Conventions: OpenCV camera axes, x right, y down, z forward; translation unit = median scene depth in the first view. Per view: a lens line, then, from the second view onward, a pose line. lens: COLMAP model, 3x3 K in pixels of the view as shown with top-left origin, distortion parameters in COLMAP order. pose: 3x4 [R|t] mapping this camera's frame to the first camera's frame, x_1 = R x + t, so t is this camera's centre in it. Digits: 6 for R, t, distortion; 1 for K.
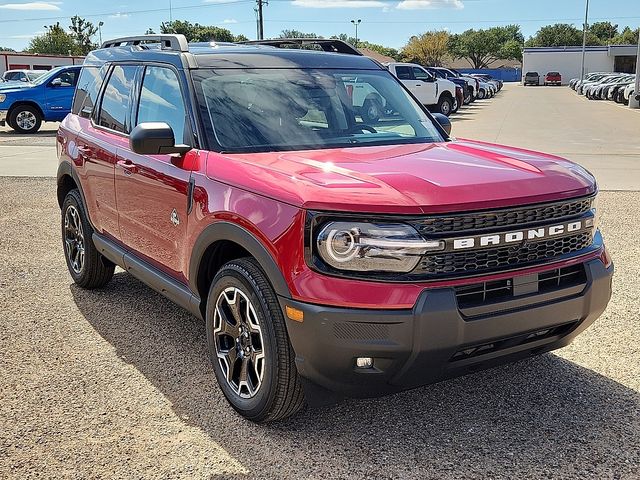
lens RADIAL K [[825.0, 0, 320.0], [0, 825.0, 240.0], [0, 0, 1]] dist [0.008208, 0.012605]
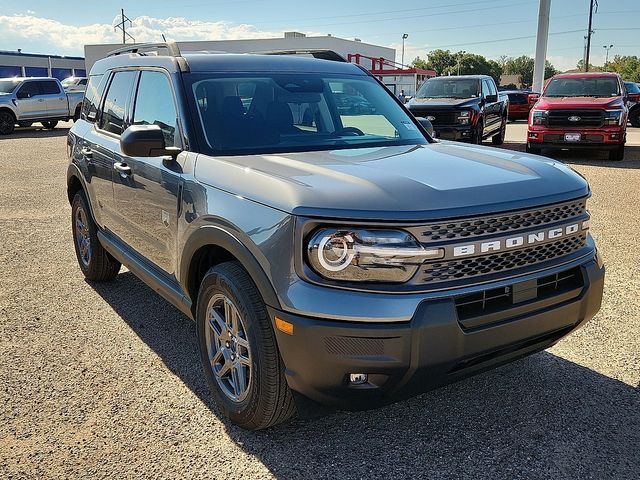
lens RADIAL K [[654.1, 0, 320.0], [0, 654.1, 240.0], [0, 0, 1]] dist [0.009418, 0.013982]
pose [[0.999852, -0.007818, 0.015304, -0.000789], [0.007425, 0.999645, 0.025604, -0.025960], [-0.015499, -0.025487, 0.999555, 0.236116]]
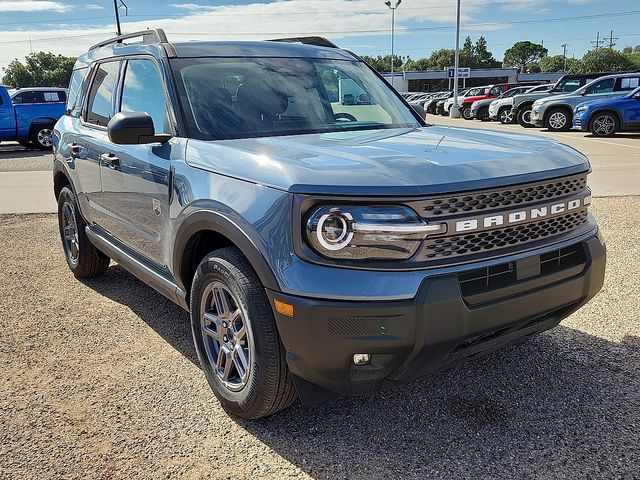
lens RADIAL K [[654.1, 0, 320.0], [0, 654.1, 240.0], [0, 0, 1]] dist [0.009418, 0.013982]
pose [[0.998928, -0.030795, 0.034560, -0.012598], [0.030106, 0.999341, 0.020286, 0.000544], [-0.035162, -0.019223, 0.999197, 0.256809]]
